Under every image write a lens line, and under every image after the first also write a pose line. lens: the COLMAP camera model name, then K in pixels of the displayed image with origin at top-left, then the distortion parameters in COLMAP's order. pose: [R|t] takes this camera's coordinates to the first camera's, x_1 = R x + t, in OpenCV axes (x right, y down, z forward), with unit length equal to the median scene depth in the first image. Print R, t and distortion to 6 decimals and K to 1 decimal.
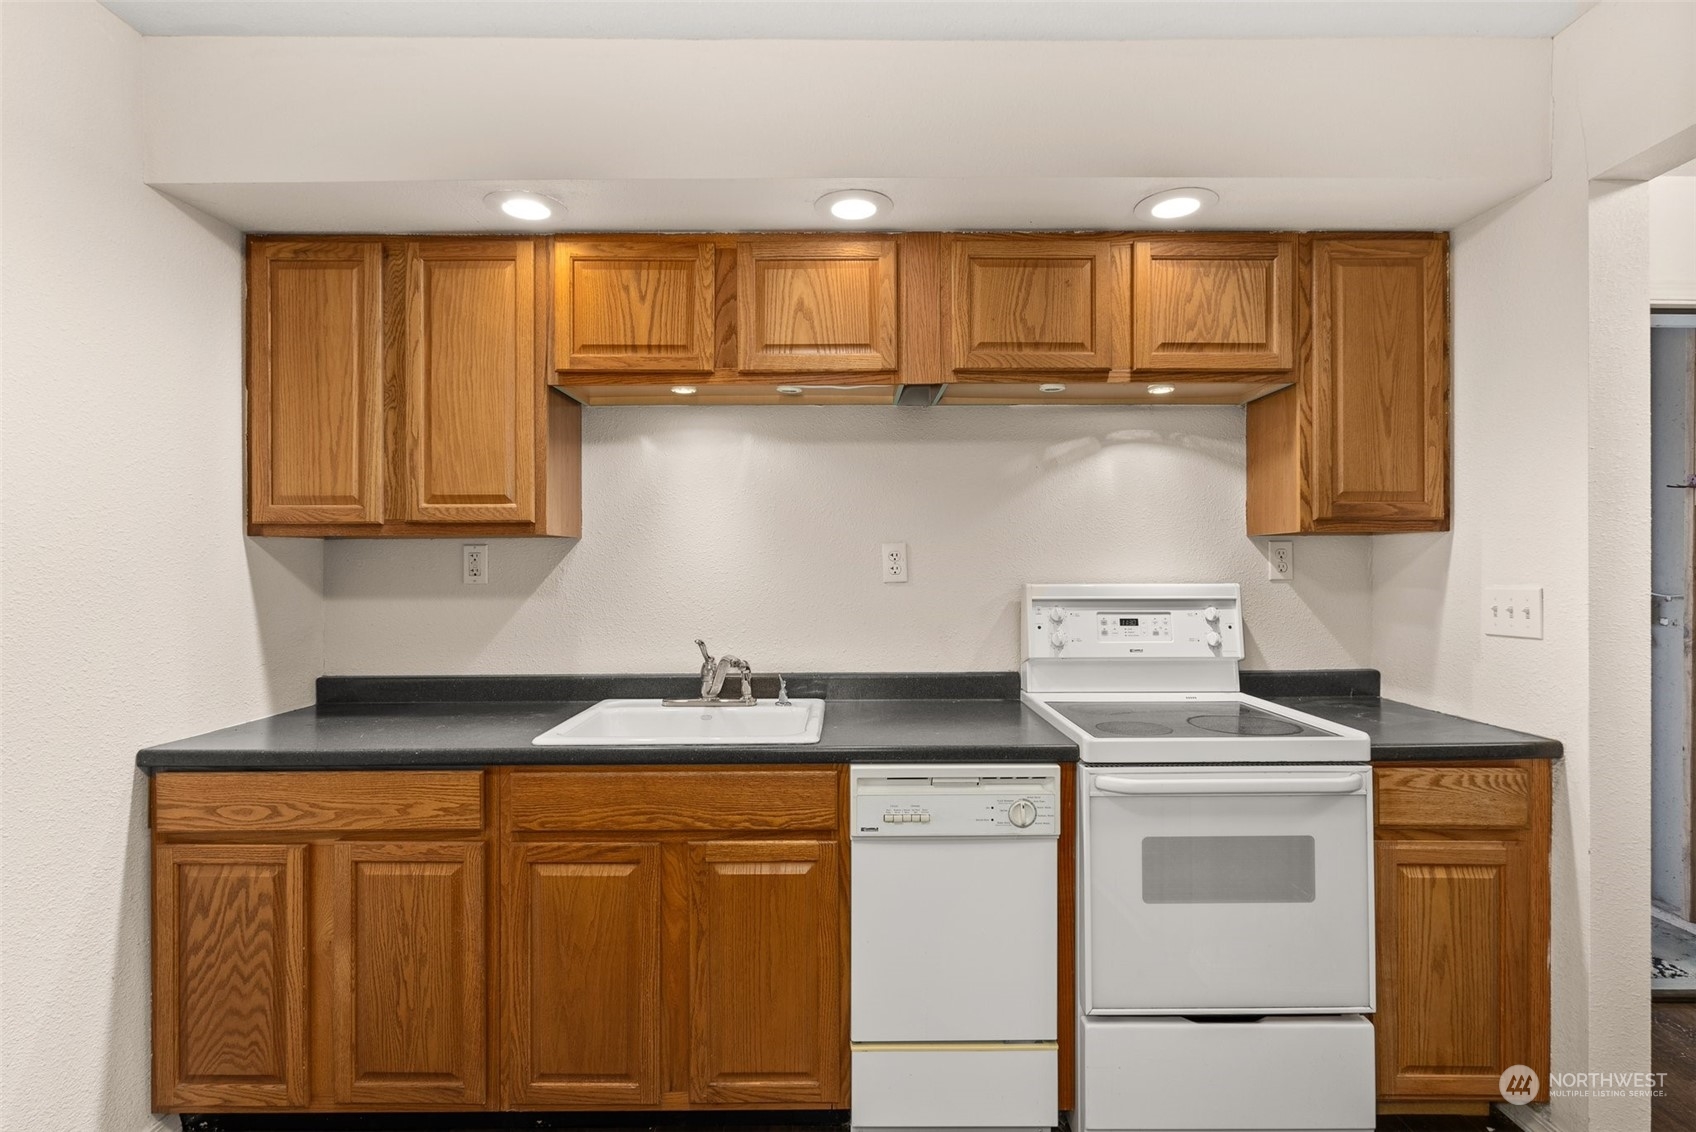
lens RADIAL K [[825.2, 0, 849.7], [0, 825.2, 566.0], [0, 0, 1]] dist [-0.001212, 0.000359]
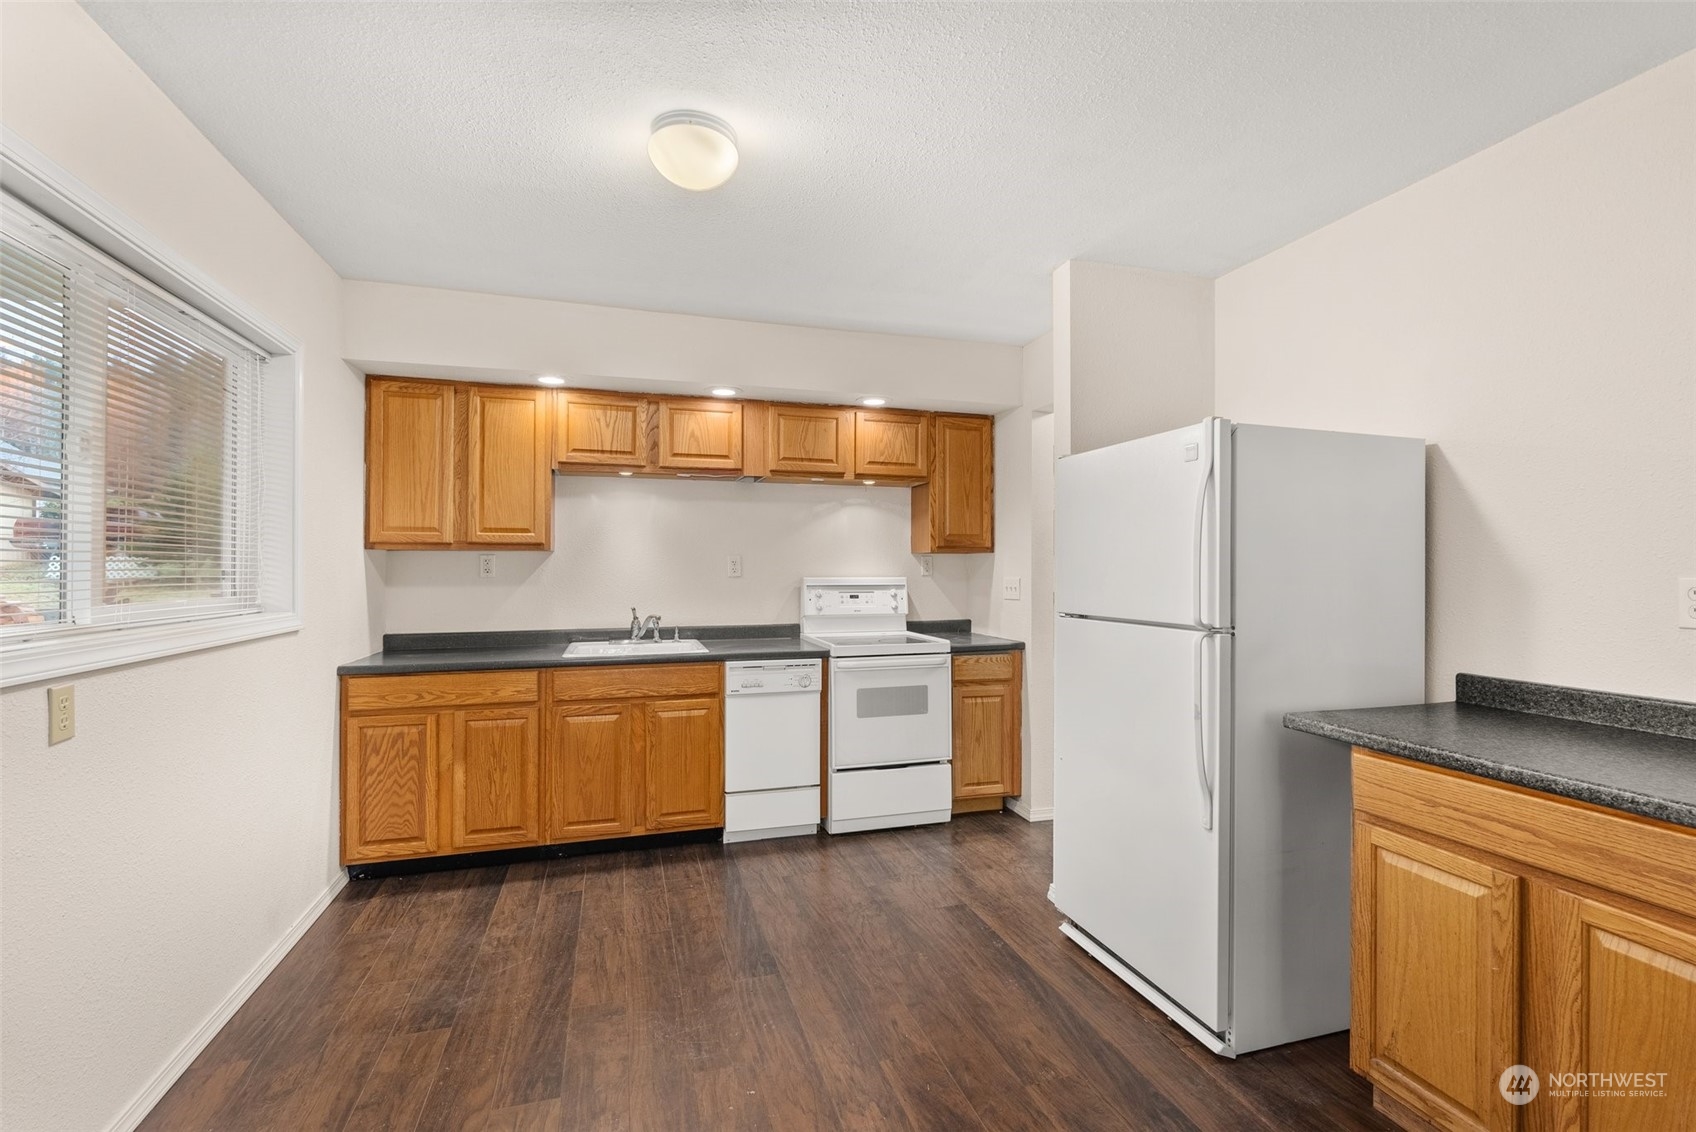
lens RADIAL K [[755.7, 0, 847.9], [0, 755.7, 567.0], [0, 0, 1]] dist [-0.002522, 0.000342]
pose [[0.956304, 0.003914, 0.292349, -0.235571], [-0.003428, 0.999992, -0.002172, 0.001239], [-0.292355, 0.001075, 0.956309, -0.832921]]
